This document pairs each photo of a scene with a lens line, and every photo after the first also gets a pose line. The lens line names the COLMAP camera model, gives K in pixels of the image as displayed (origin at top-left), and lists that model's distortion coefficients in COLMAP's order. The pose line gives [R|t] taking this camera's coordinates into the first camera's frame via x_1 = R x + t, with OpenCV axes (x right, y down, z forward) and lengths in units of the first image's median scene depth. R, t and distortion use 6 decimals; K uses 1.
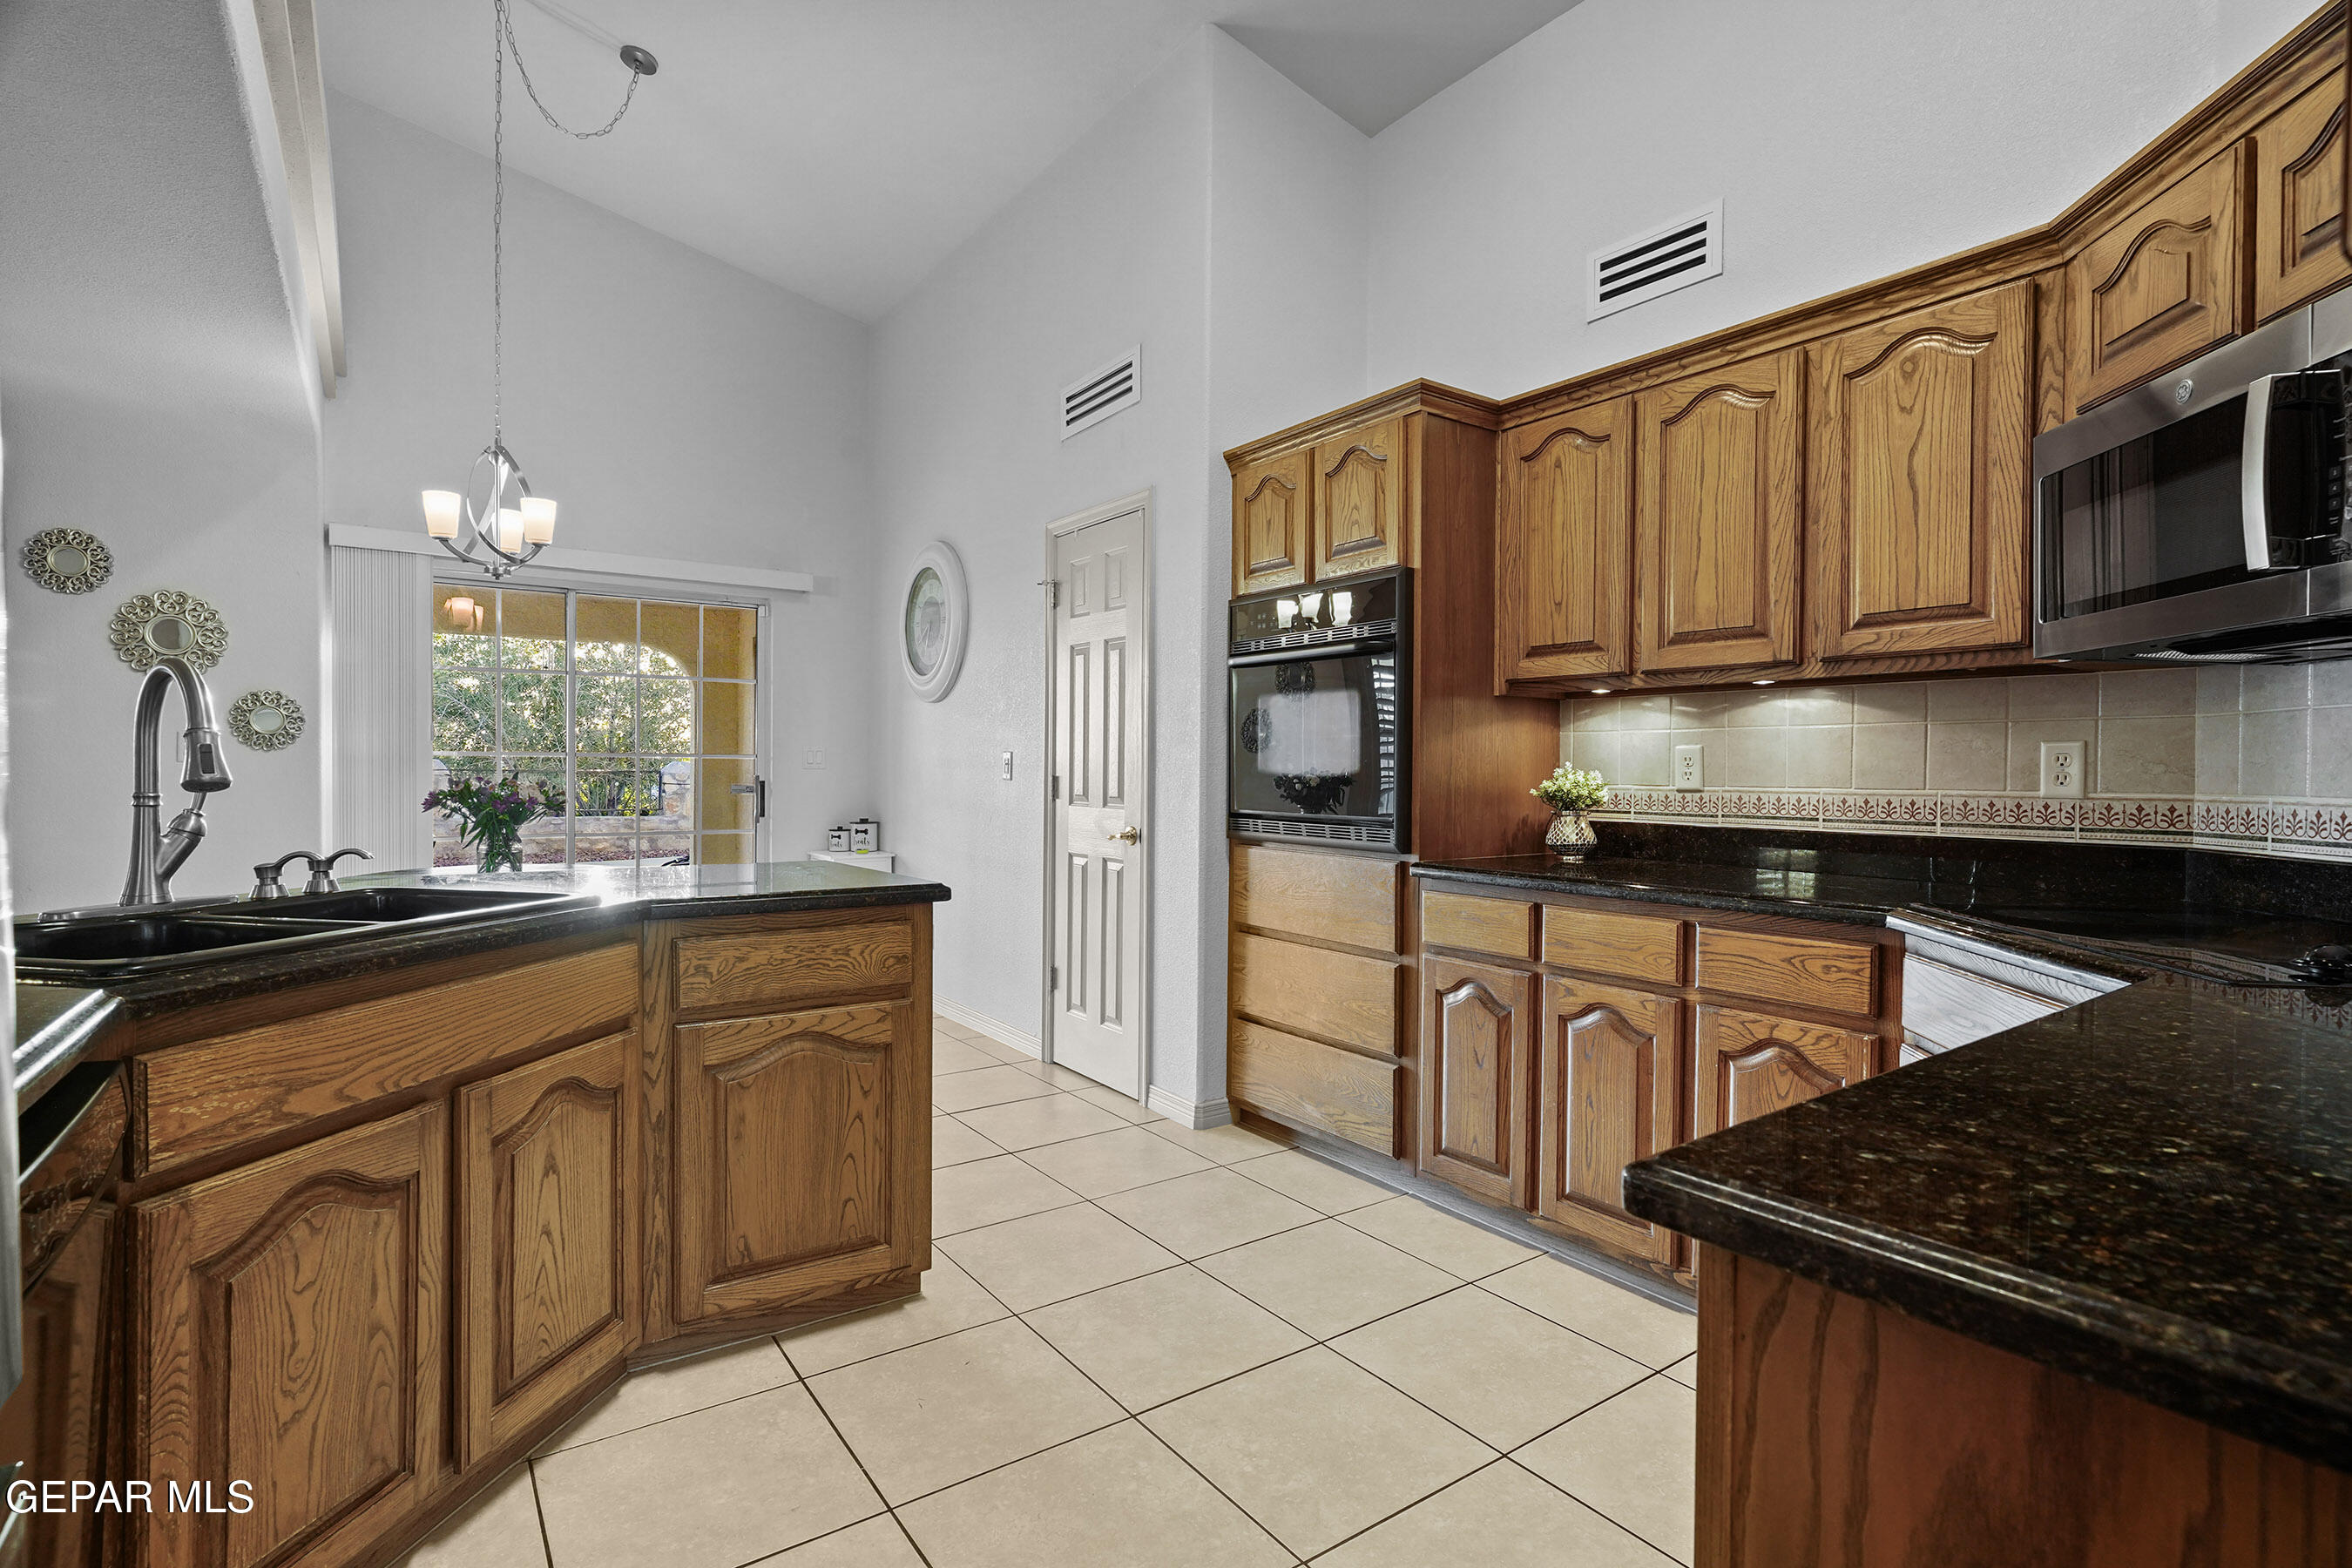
lens RADIAL K [[1125.5, 0, 1157.2], [0, 1125.5, 769.8], [0, 0, 1]] dist [-0.006270, 0.002837]
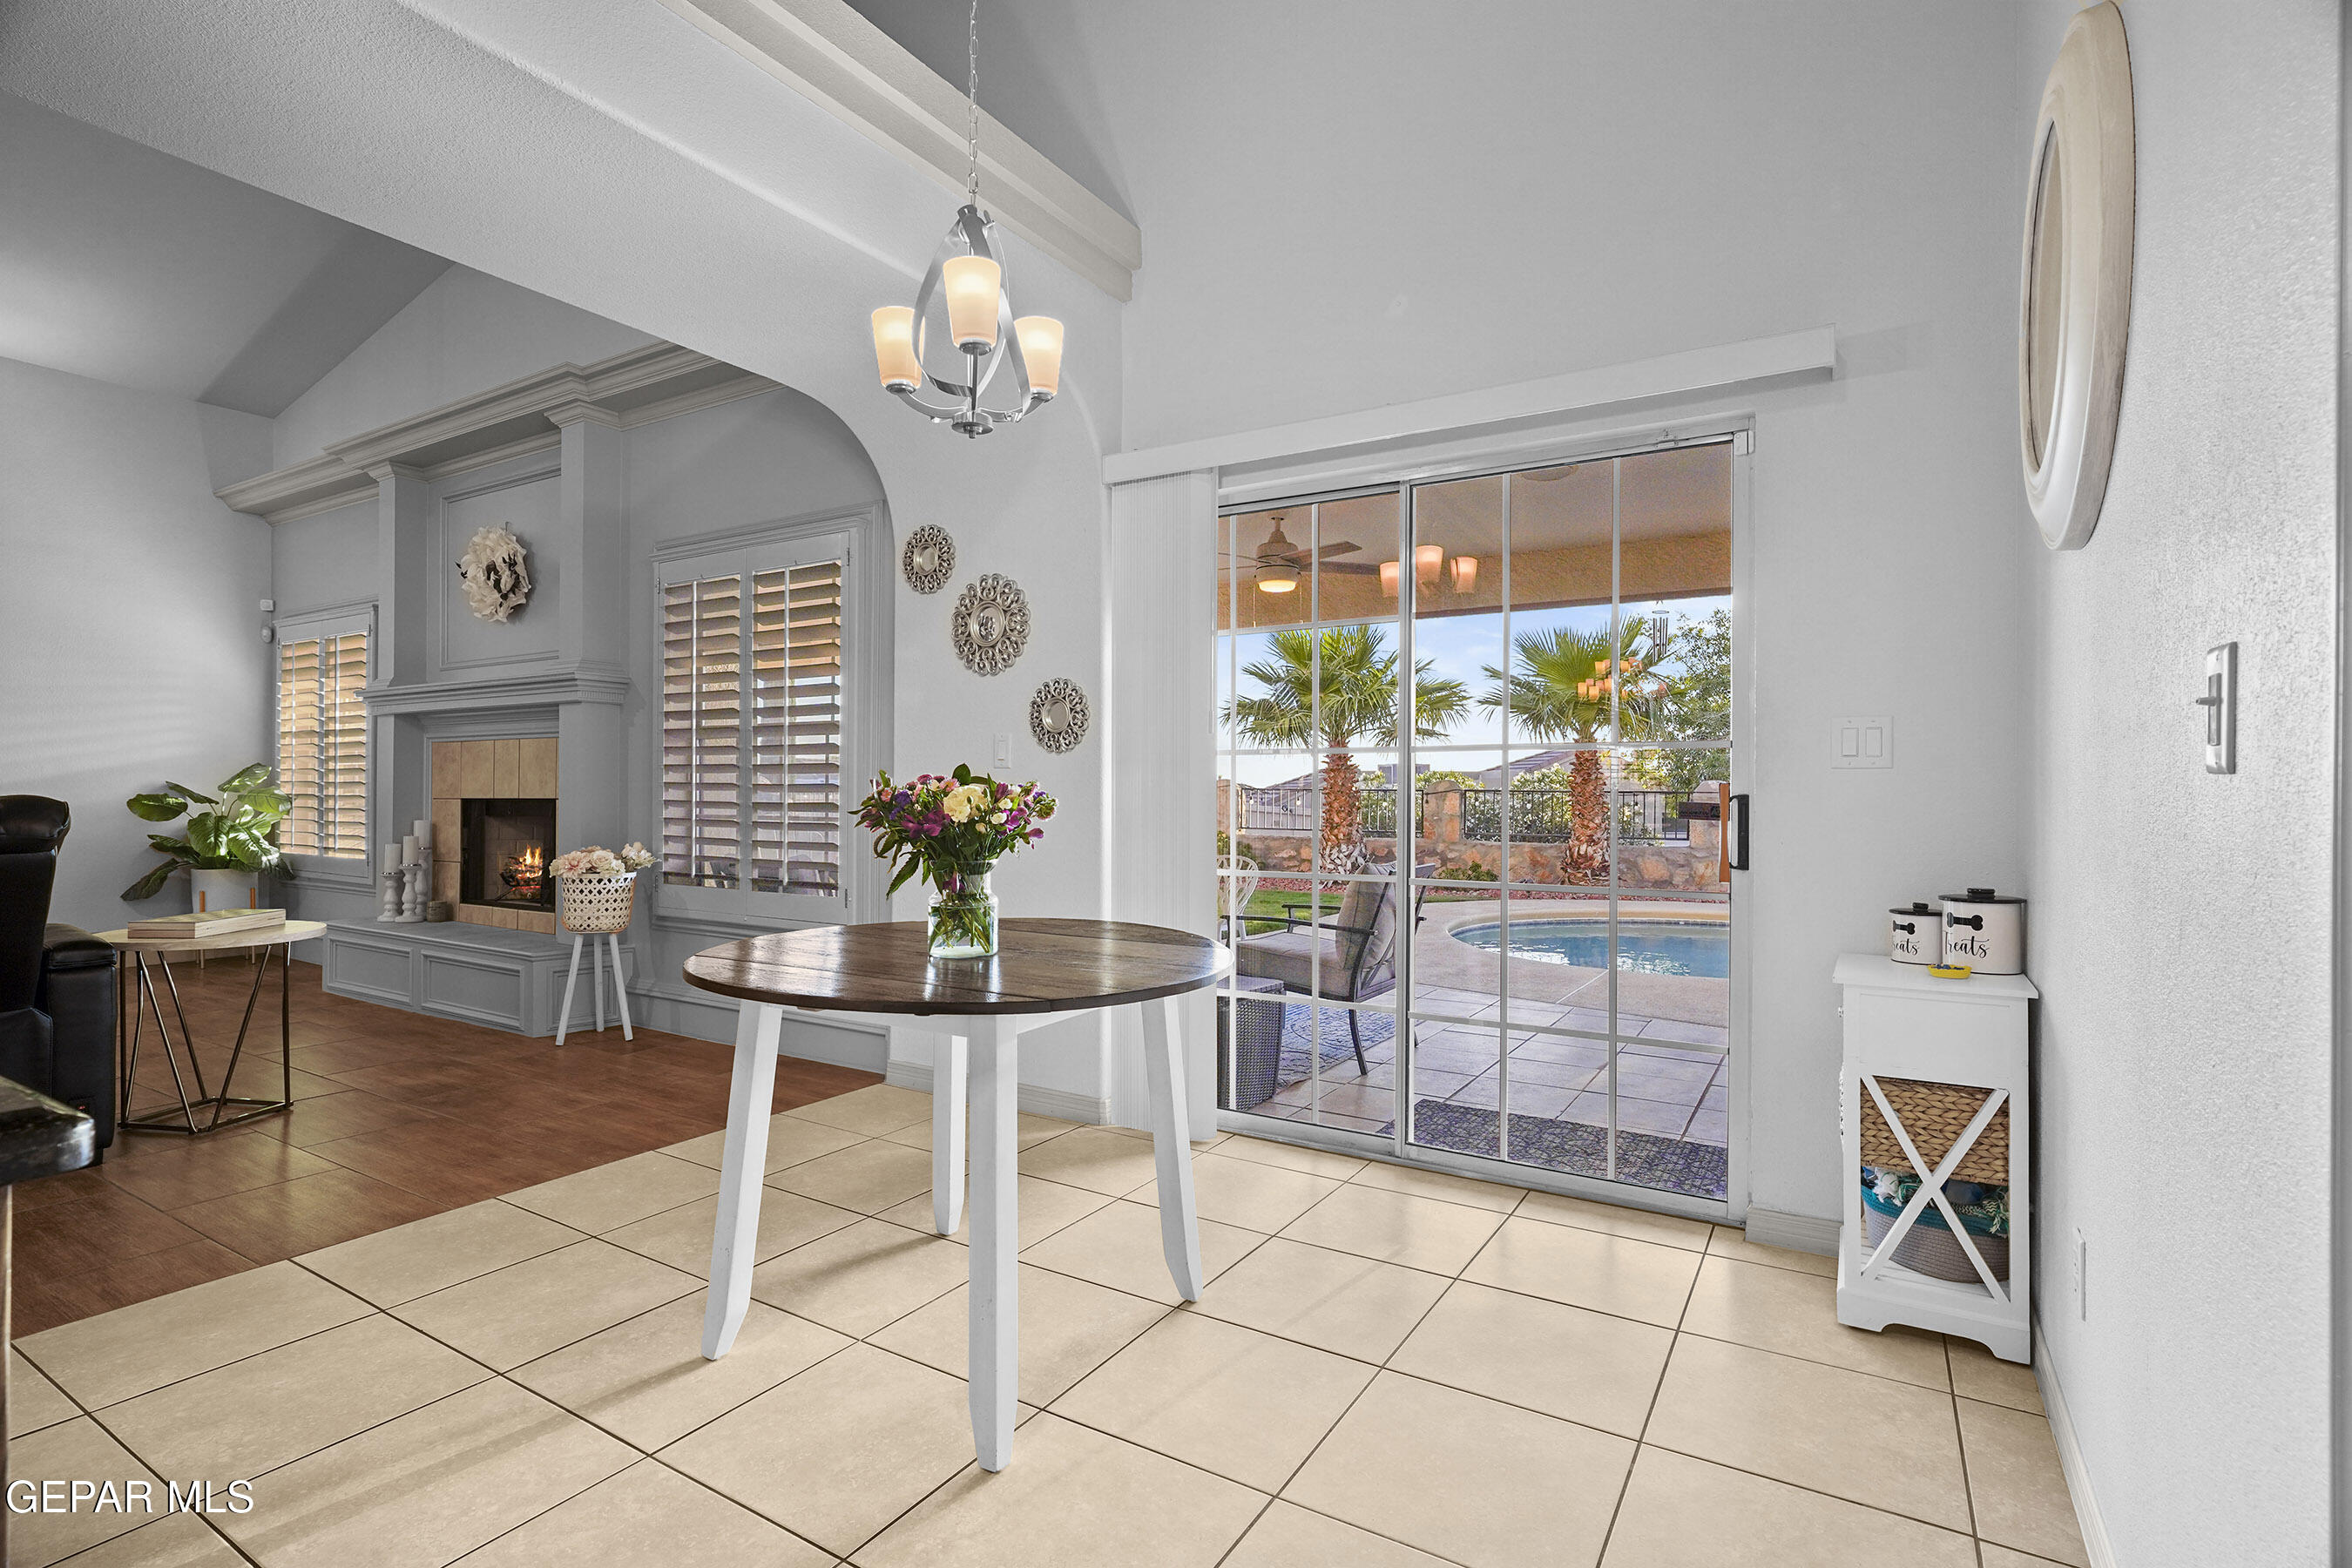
lens RADIAL K [[1125.5, 0, 1168.6], [0, 1125.5, 789.2], [0, 0, 1]] dist [-0.006270, 0.002837]
pose [[0.397094, -0.006339, -0.917756, -0.011681], [-0.003434, 0.999959, -0.008393, 0.016925], [0.917772, 0.006484, 0.397056, 0.809578]]
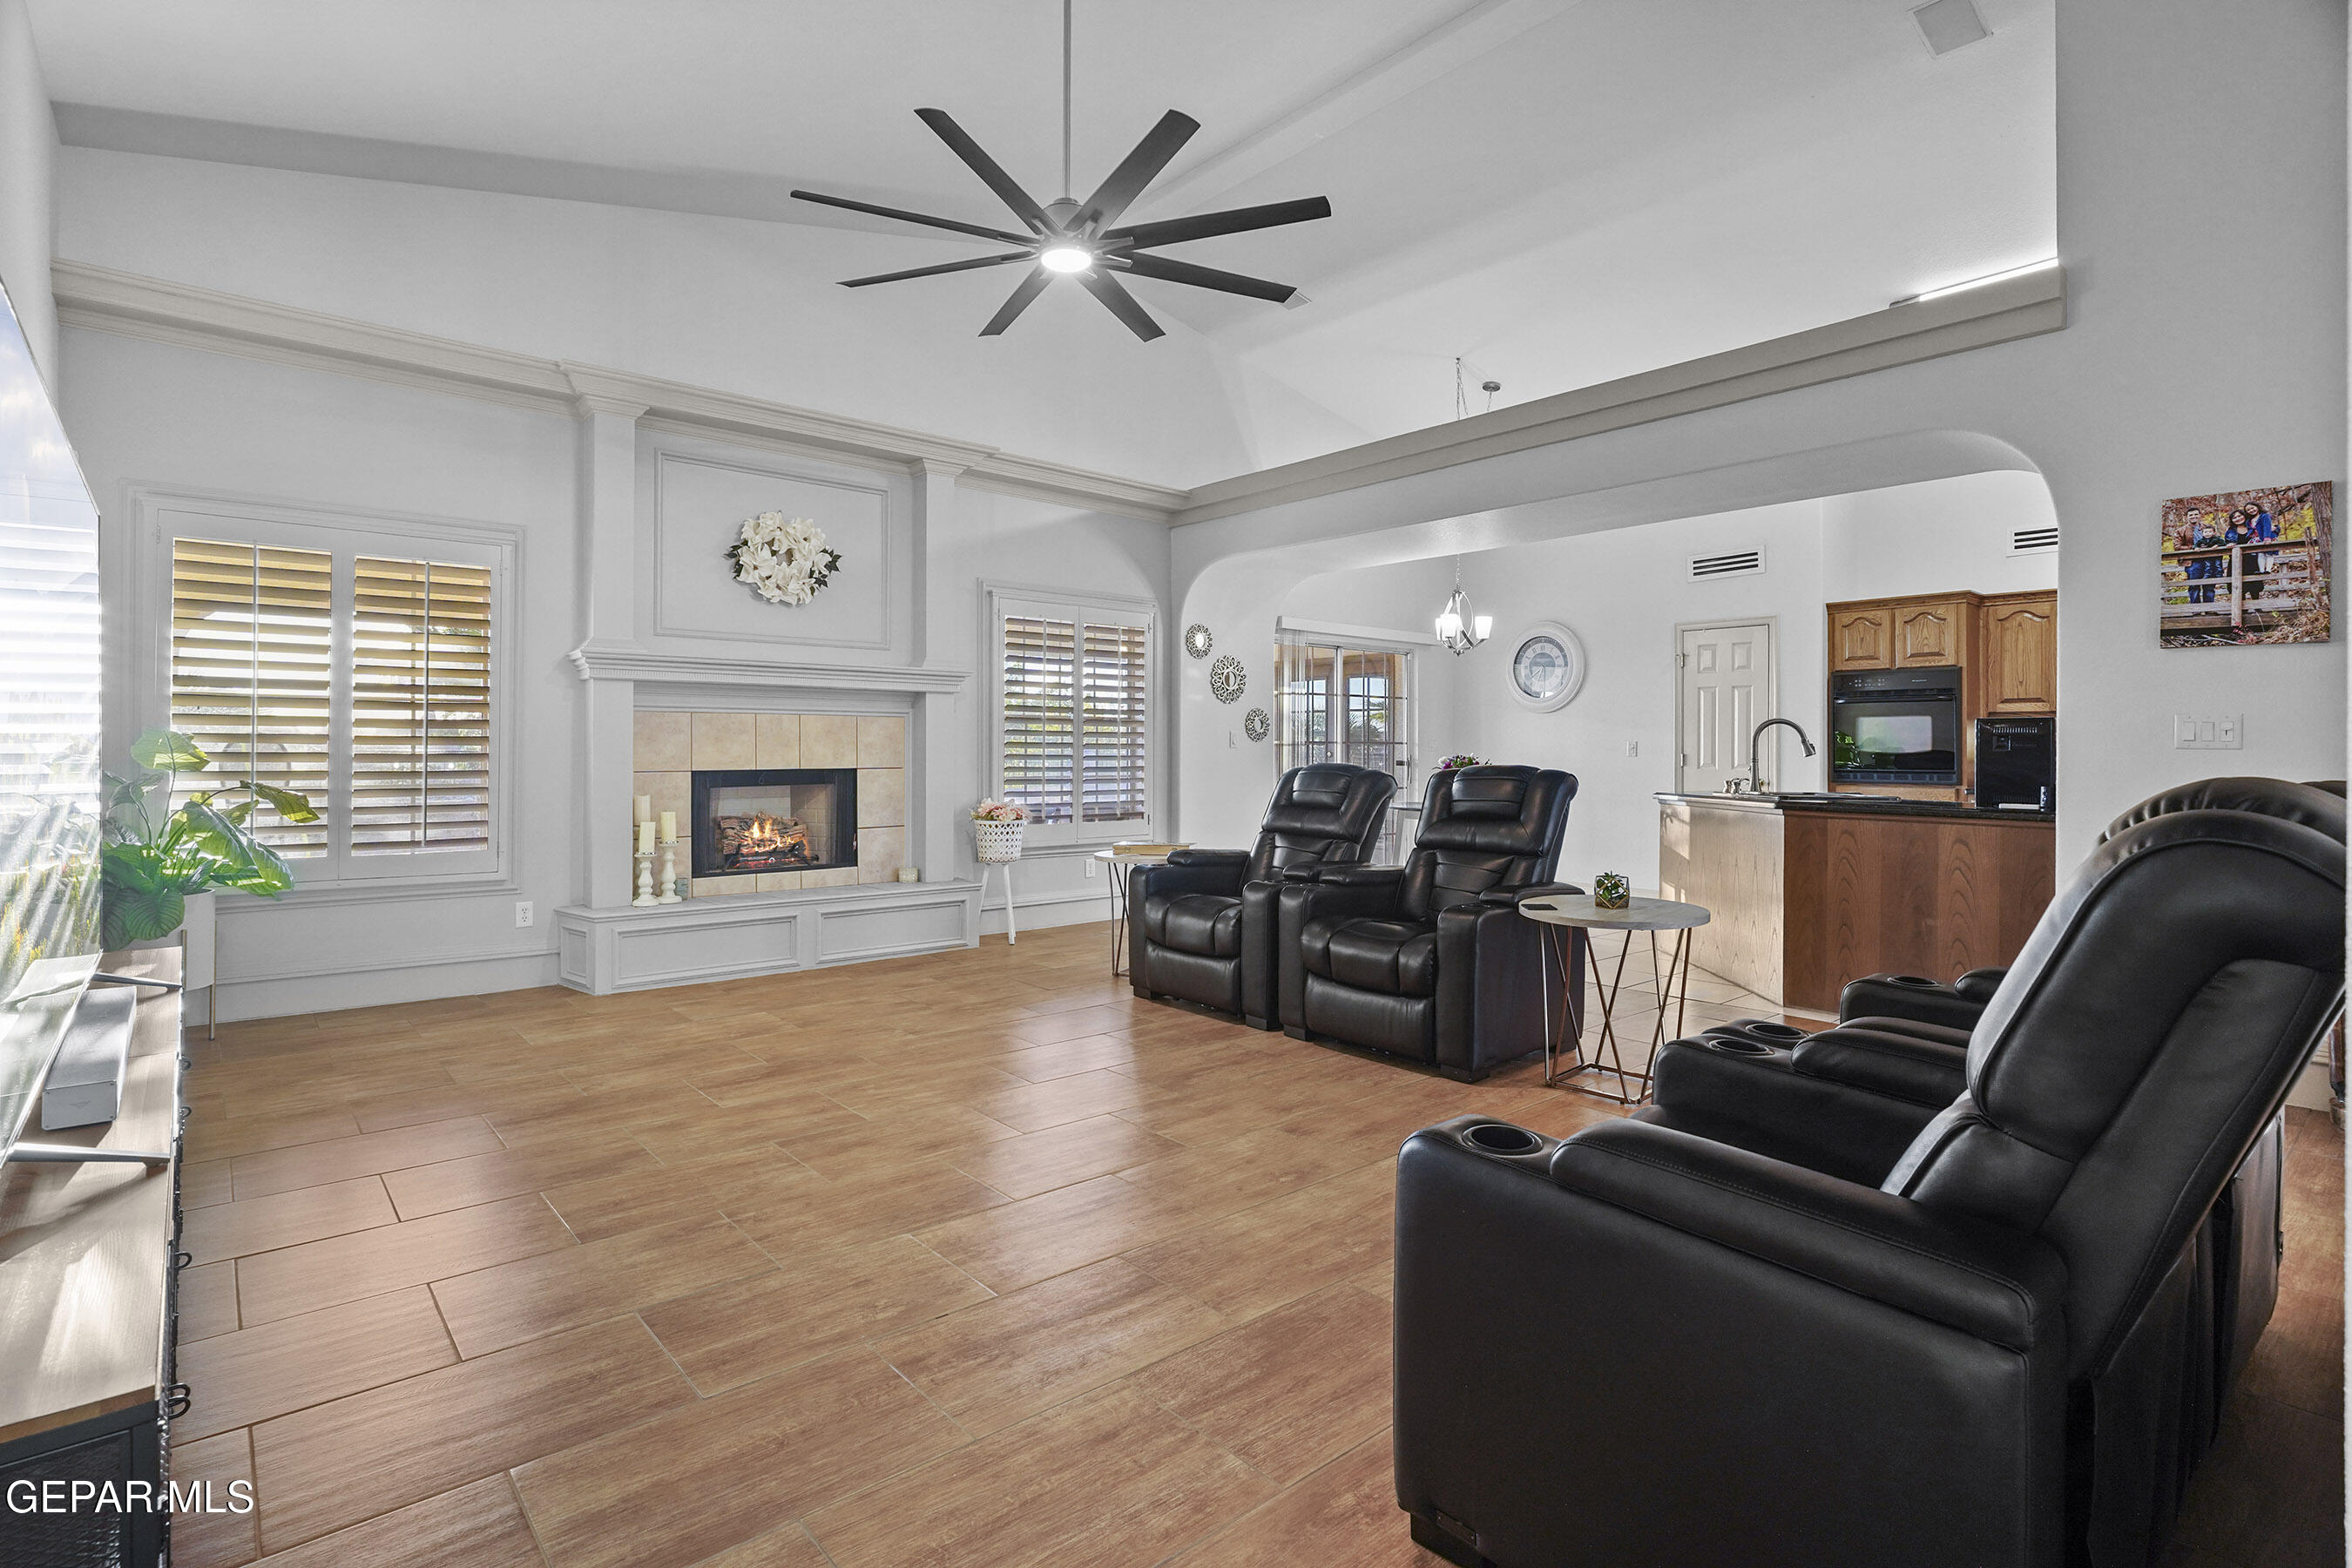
lens RADIAL K [[1125.5, 0, 1160.1], [0, 1125.5, 752.7], [0, 0, 1]] dist [-0.006270, 0.002837]
pose [[0.995401, -0.004014, 0.095709, -1.213568], [0.004264, 0.999988, -0.002408, 0.003696], [-0.095699, 0.002805, 0.995406, -0.874288]]
